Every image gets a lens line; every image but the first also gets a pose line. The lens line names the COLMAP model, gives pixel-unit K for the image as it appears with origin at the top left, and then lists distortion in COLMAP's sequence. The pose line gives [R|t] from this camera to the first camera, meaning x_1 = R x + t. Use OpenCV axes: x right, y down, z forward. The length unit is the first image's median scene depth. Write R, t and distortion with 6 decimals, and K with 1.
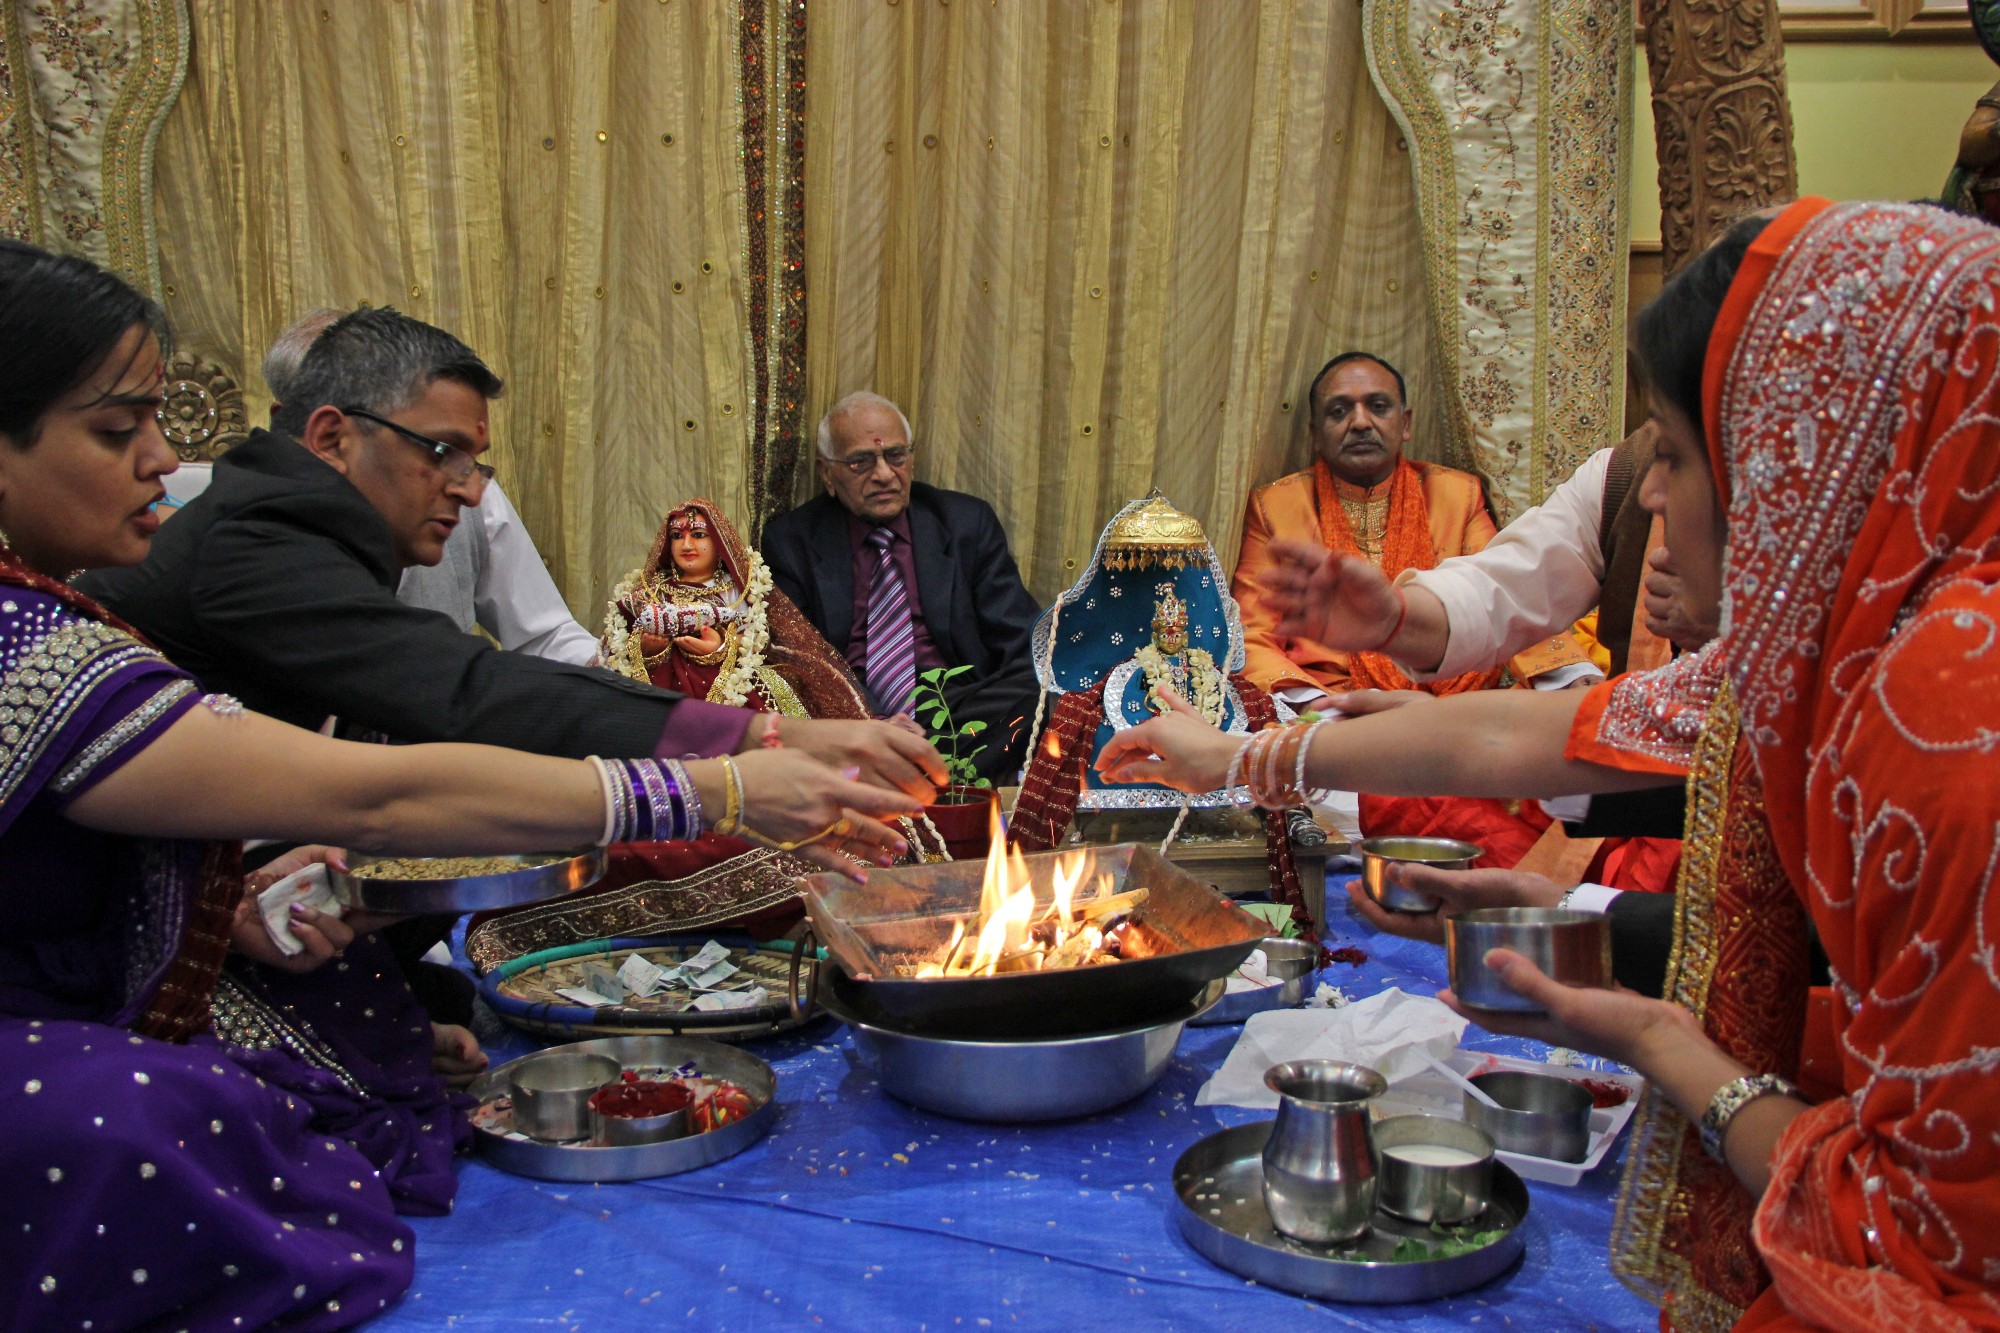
lens RADIAL K [[1787.4, 0, 995.3], [0, 1787.4, 634.4], [0, 0, 1]] dist [-0.112976, 0.155108]
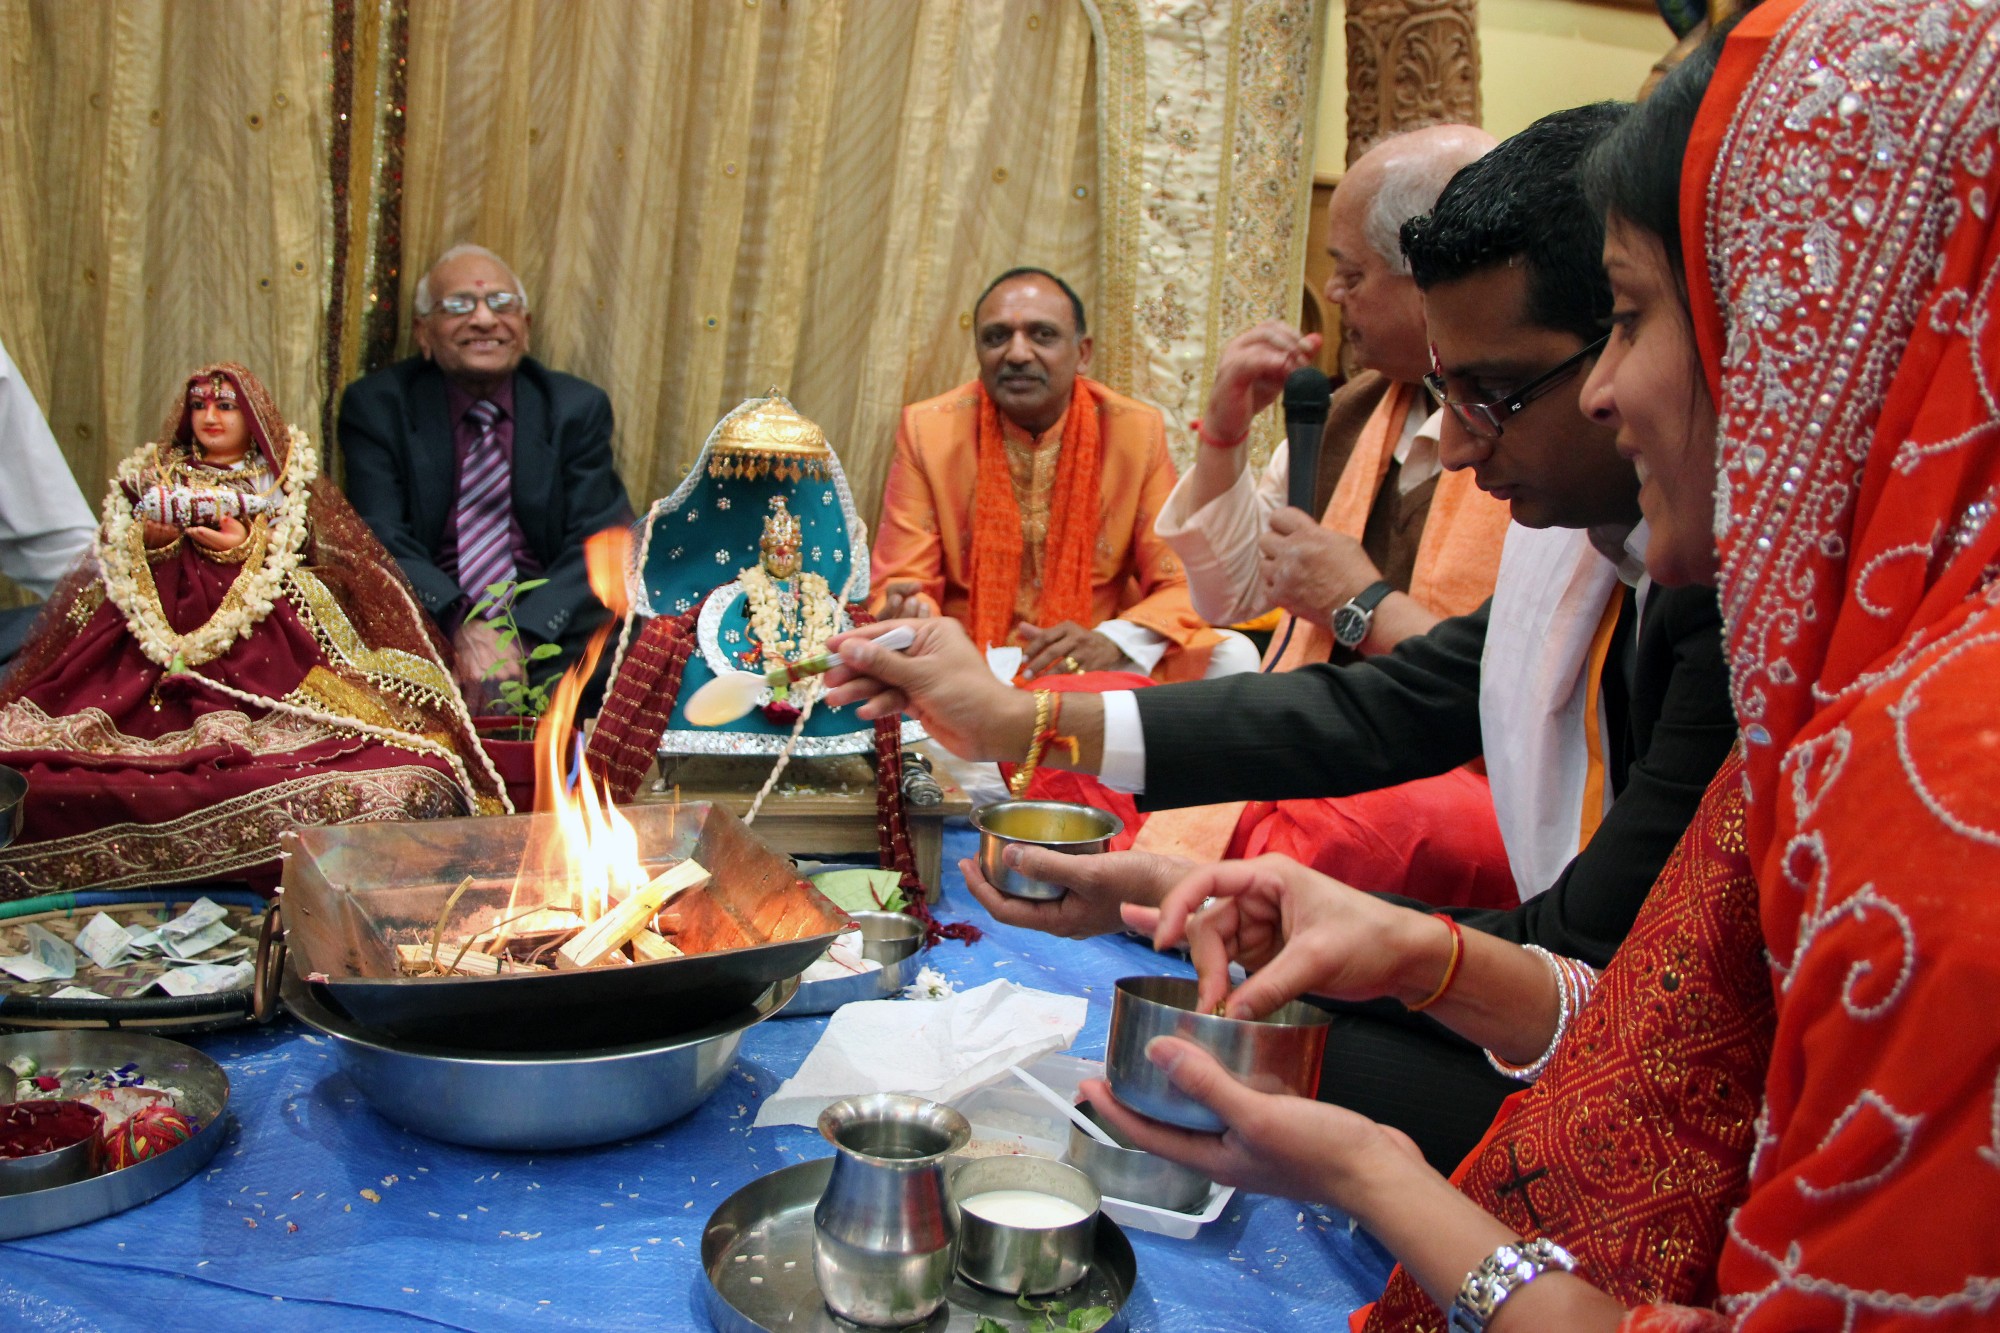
lens RADIAL K [[1787.4, 0, 995.3], [0, 1787.4, 634.4], [0, 0, 1]] dist [-0.112976, 0.155108]
pose [[0.981849, 0.045661, 0.184087, 0.042501], [-0.054605, 0.997546, 0.043811, -0.005391], [-0.181635, -0.053068, 0.981933, 0.125222]]
